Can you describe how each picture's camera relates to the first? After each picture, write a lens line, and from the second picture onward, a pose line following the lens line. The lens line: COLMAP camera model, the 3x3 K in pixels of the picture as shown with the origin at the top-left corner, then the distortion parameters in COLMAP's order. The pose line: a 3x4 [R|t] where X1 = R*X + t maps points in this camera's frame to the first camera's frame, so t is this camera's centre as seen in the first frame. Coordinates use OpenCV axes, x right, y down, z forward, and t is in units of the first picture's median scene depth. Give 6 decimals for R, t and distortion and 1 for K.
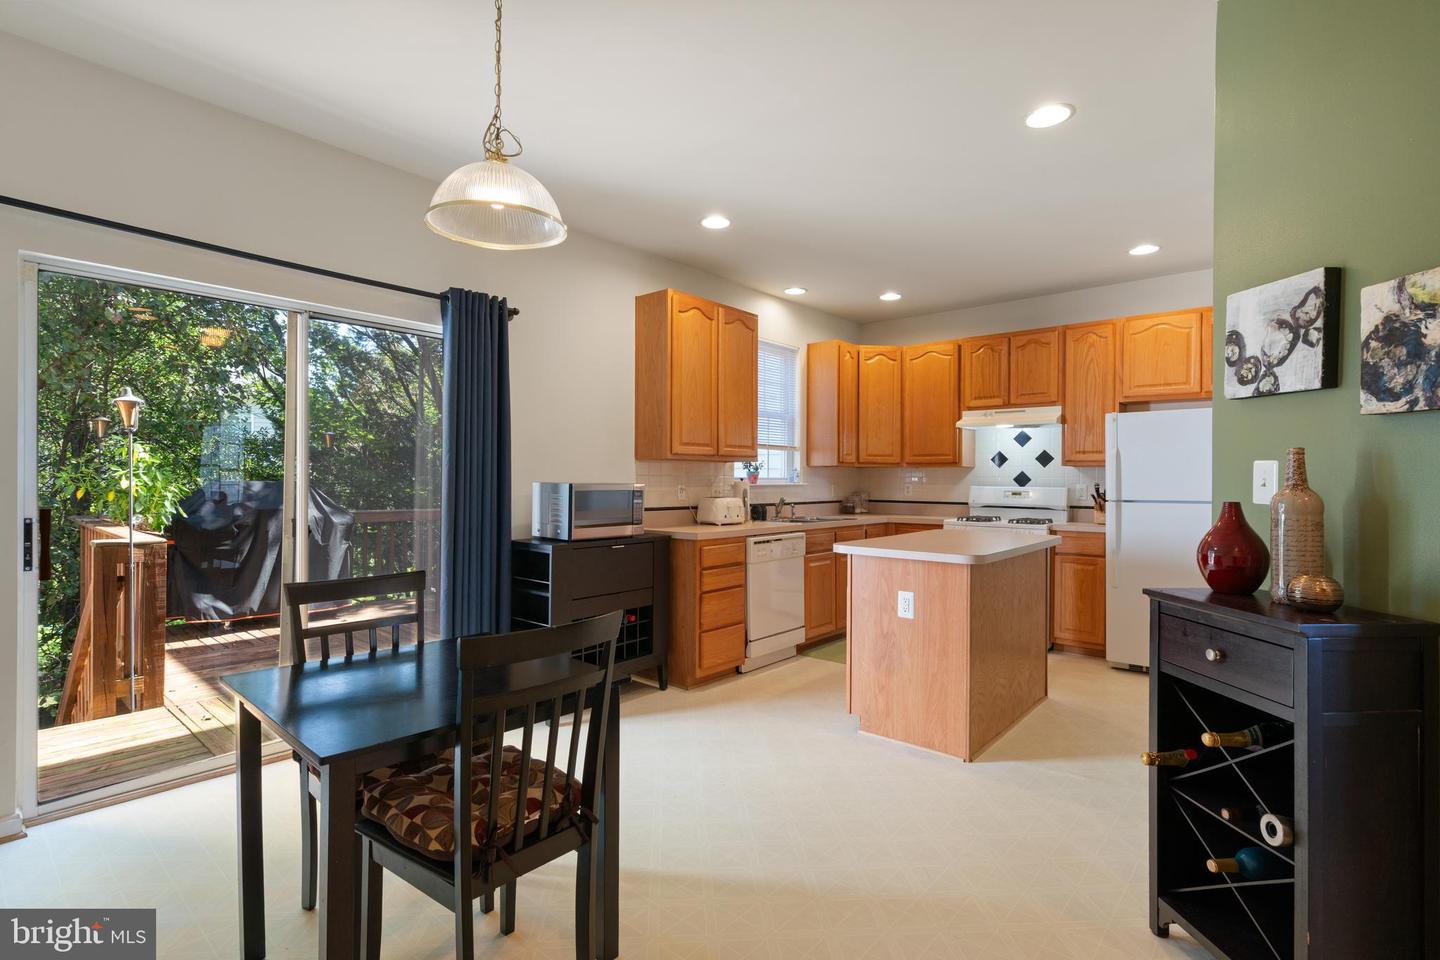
lens RADIAL K [[703.2, 0, 723.9], [0, 703.2, 481.6], [0, 0, 1]] dist [0.004296, 0.003078]
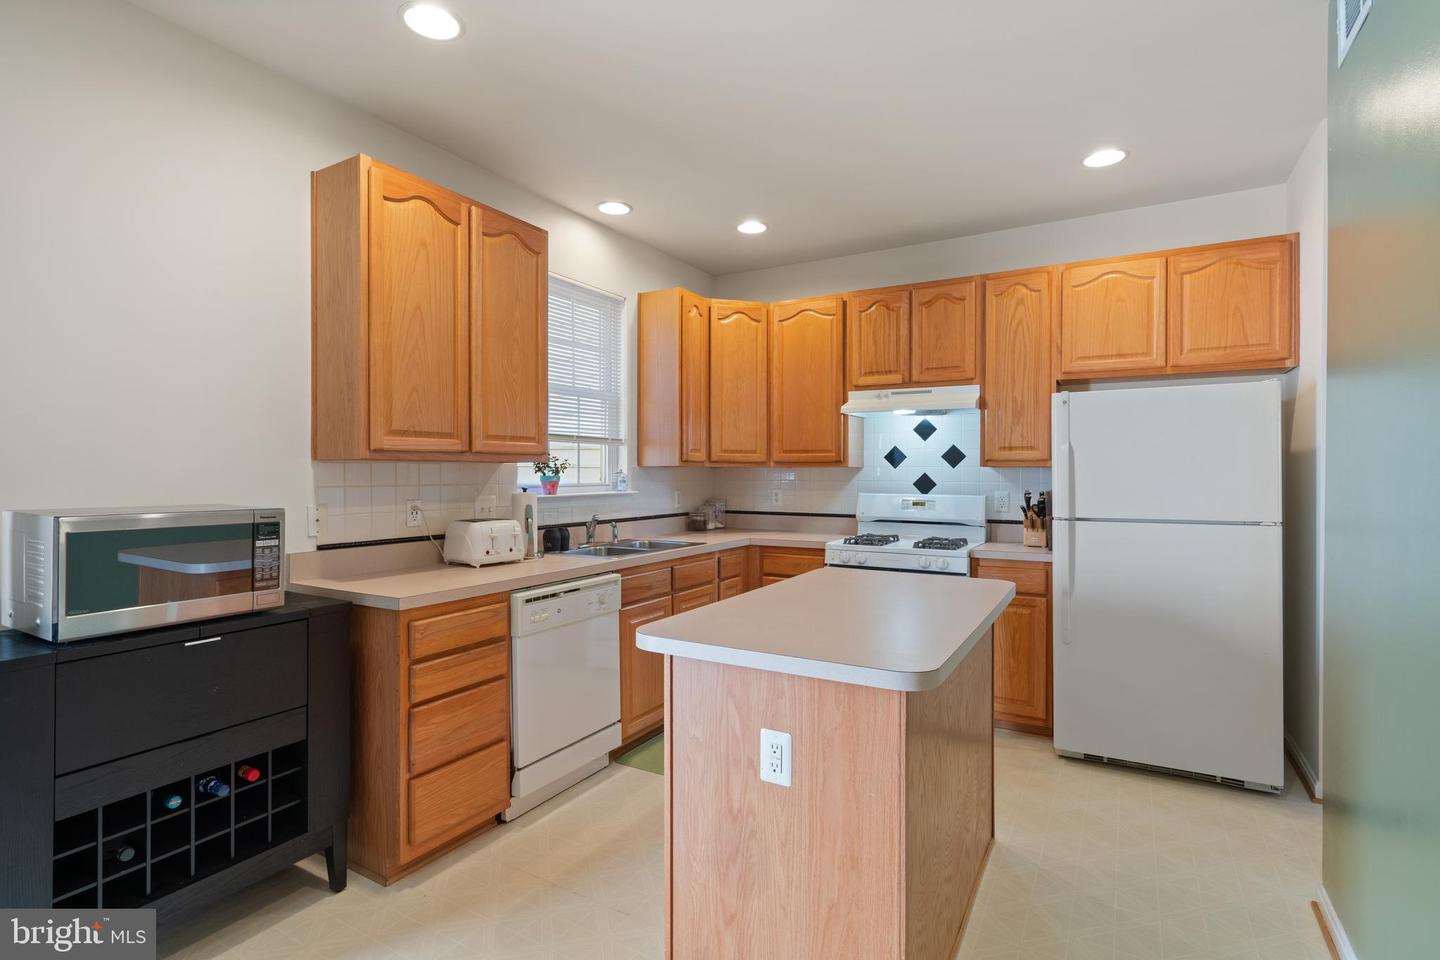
lens RADIAL K [[703.2, 0, 724.7], [0, 703.2, 484.4], [0, 0, 1]] dist [0.004296, 0.003078]
pose [[0.983057, -0.007102, 0.183162, 0.089739], [0.004639, 0.999893, 0.013875, -0.016377], [-0.183241, -0.012790, 0.982985, 0.349538]]
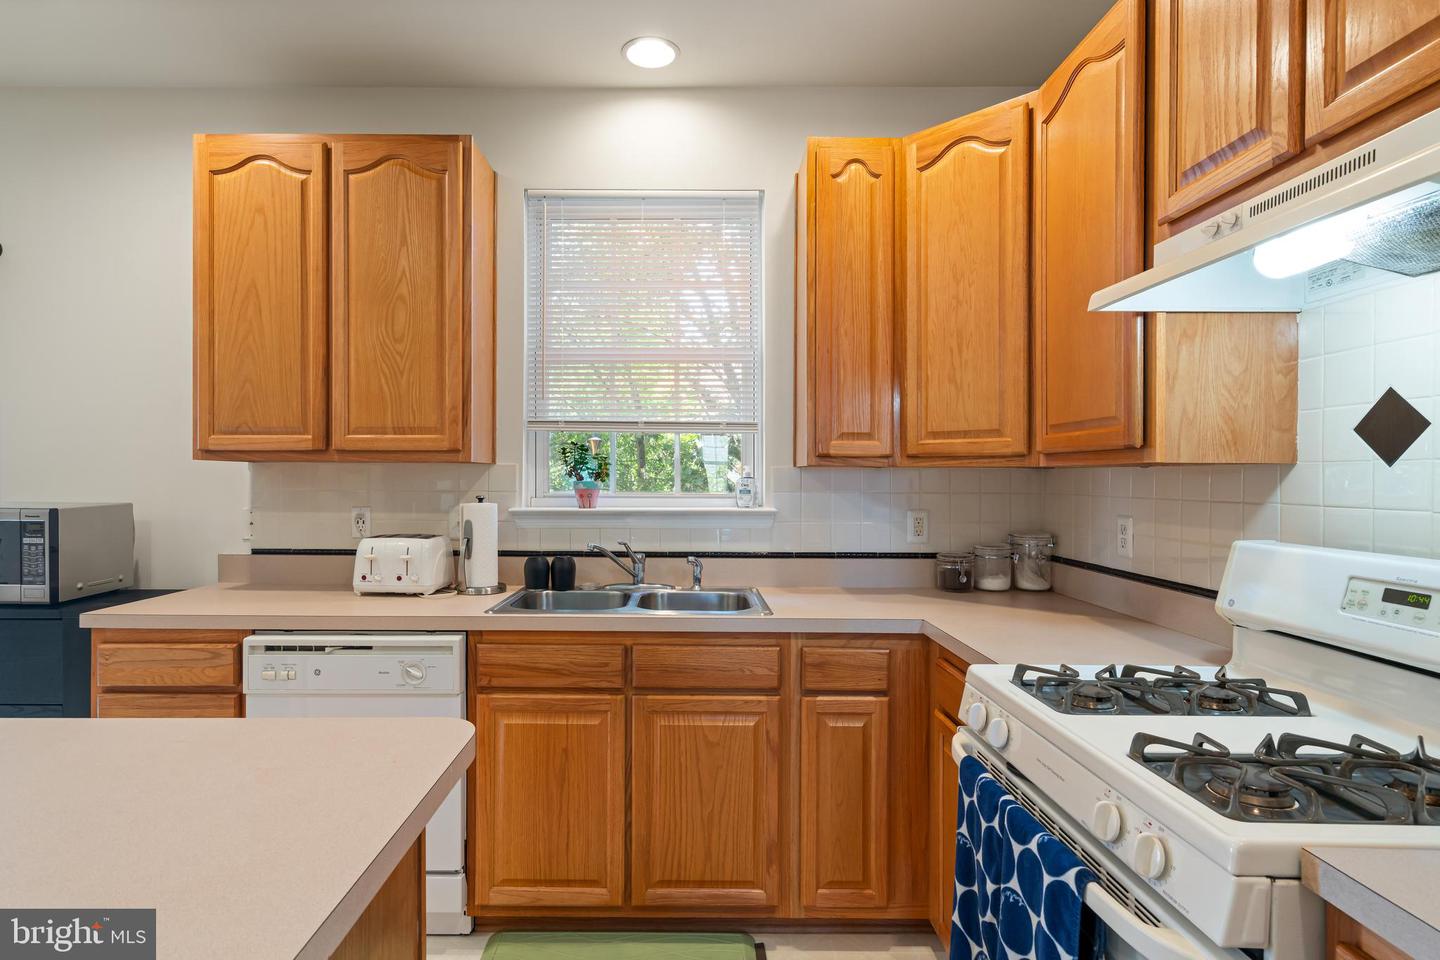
lens RADIAL K [[754.2, 0, 682.2], [0, 754.2, 479.5], [0, 0, 1]] dist [0.005228, 0.002081]
pose [[0.639822, -0.000429, -0.768523, 0.510944], [-0.004939, 0.999977, -0.004670, -0.015020], [0.768508, 0.006784, 0.639805, 0.804842]]
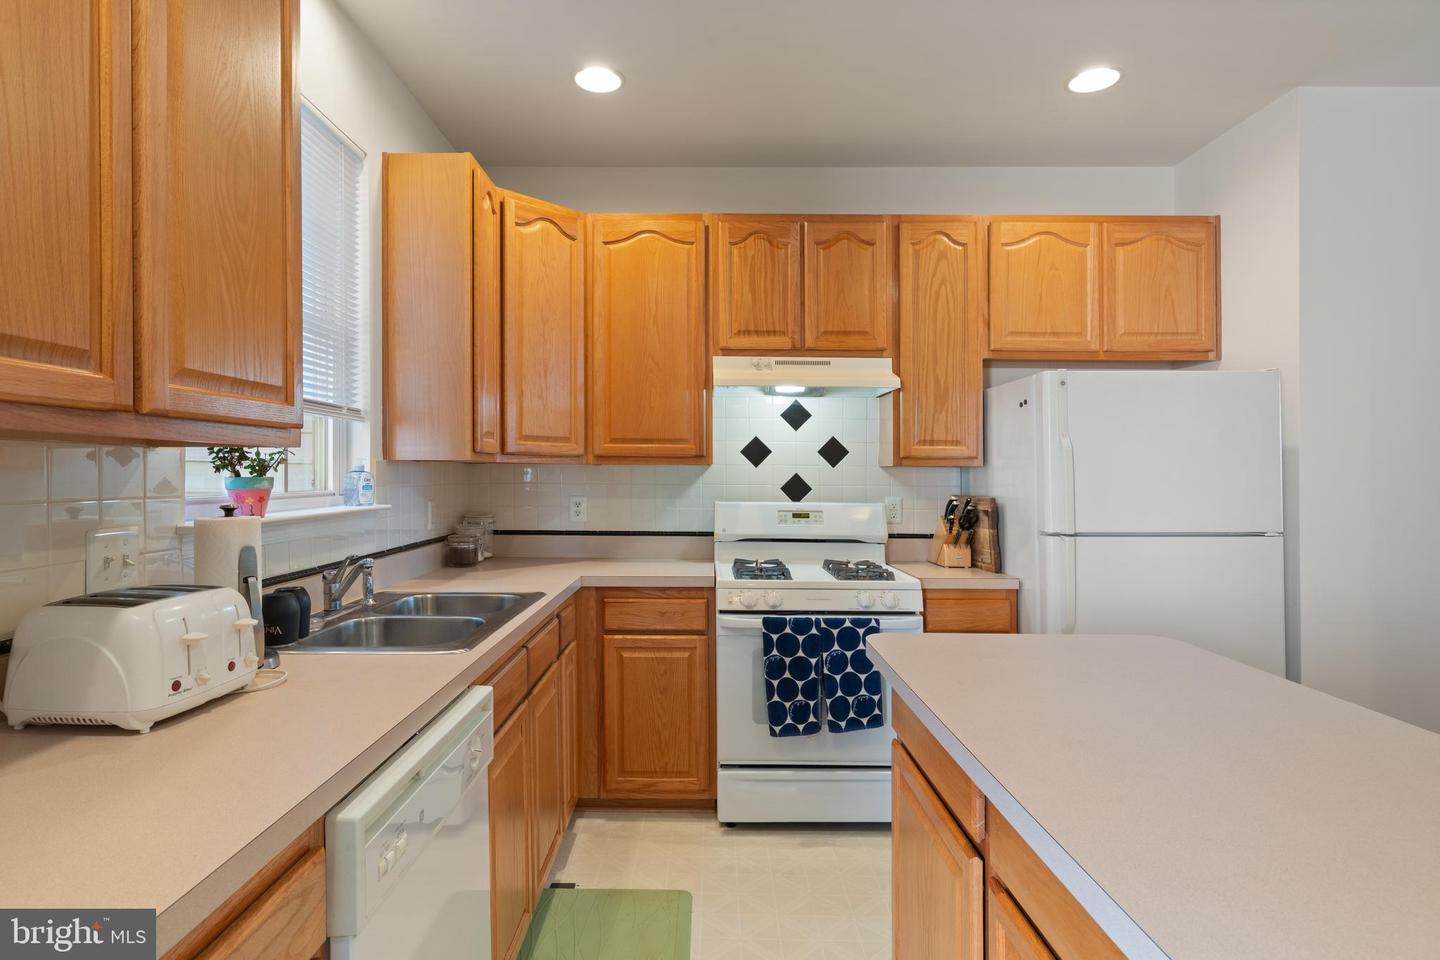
lens RADIAL K [[754.2, 0, 701.0], [0, 754.2, 479.1], [0, 0, 1]] dist [0.005228, 0.002081]
pose [[0.767228, -0.006224, 0.641345, -0.022569], [0.000821, 0.999962, 0.008721, -0.018220], [-0.641374, -0.006164, 0.767203, 0.677927]]
